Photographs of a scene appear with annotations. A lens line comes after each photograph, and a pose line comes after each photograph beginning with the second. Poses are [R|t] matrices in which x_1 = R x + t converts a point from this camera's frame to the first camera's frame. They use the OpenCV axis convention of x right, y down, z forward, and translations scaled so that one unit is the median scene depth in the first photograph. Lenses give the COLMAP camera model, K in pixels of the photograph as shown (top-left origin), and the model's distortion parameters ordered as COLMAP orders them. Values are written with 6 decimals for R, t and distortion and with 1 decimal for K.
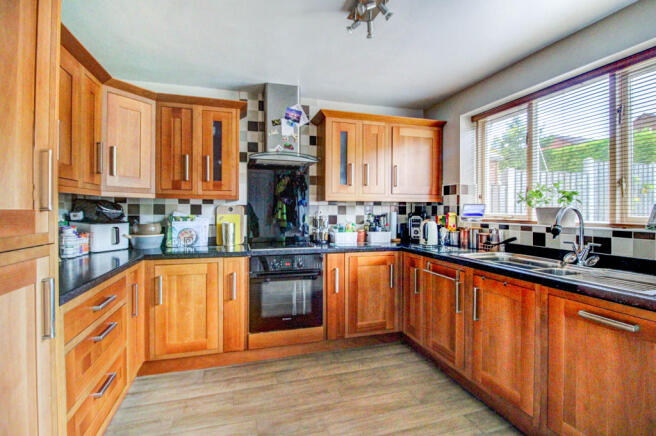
lens RADIAL K [[316.3, 0, 331.3], [0, 316.3, 209.7], [0, 0, 1]] dist [0.003201, -0.020935]
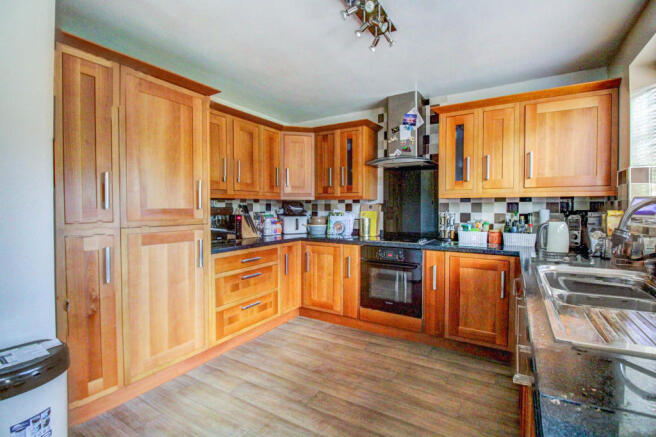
lens RADIAL K [[316.3, 0, 331.3], [0, 316.3, 210.2], [0, 0, 1]] dist [0.003201, -0.020935]
pose [[0.650152, 0.005722, -0.759782, 0.561610], [0.005456, 0.999911, 0.012199, -0.005067], [0.759784, -0.012077, 0.650063, 0.097669]]
